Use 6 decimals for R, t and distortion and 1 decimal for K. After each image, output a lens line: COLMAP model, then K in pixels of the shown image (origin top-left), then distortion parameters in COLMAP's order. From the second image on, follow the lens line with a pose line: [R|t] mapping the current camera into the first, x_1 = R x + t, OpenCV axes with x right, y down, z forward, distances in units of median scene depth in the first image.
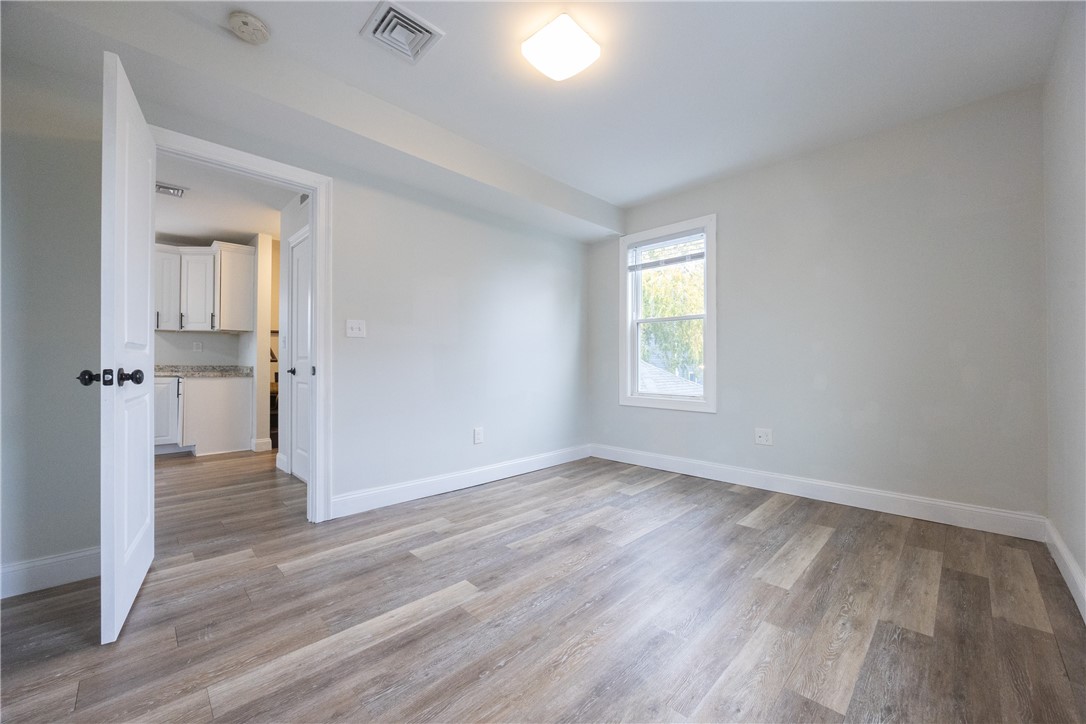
lens RADIAL K [[416.3, 0, 548.3], [0, 416.3, 364.0], [0, 0, 1]] dist [-0.004373, 0.000395]
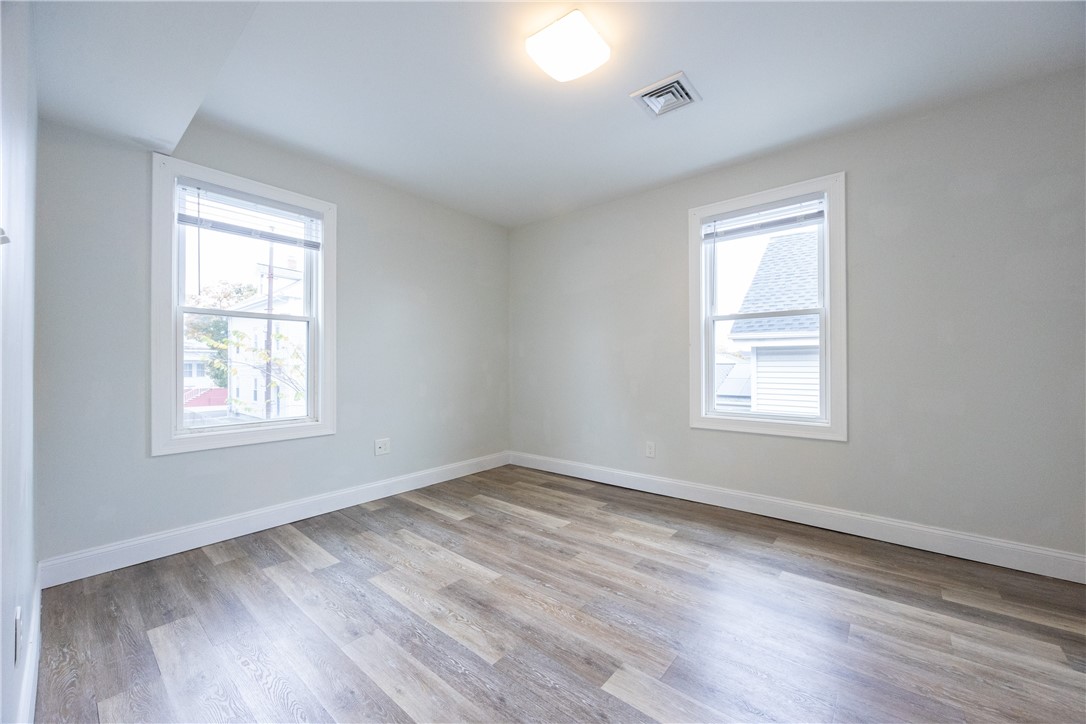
lens RADIAL K [[416.3, 0, 545.2], [0, 416.3, 365.2], [0, 0, 1]] dist [-0.004373, 0.000395]
pose [[-0.087384, -0.004017, 0.996167, -0.649511], [-0.000299, 0.999992, 0.004006, -0.038040], [-0.996175, 0.000052, -0.087385, 0.820576]]
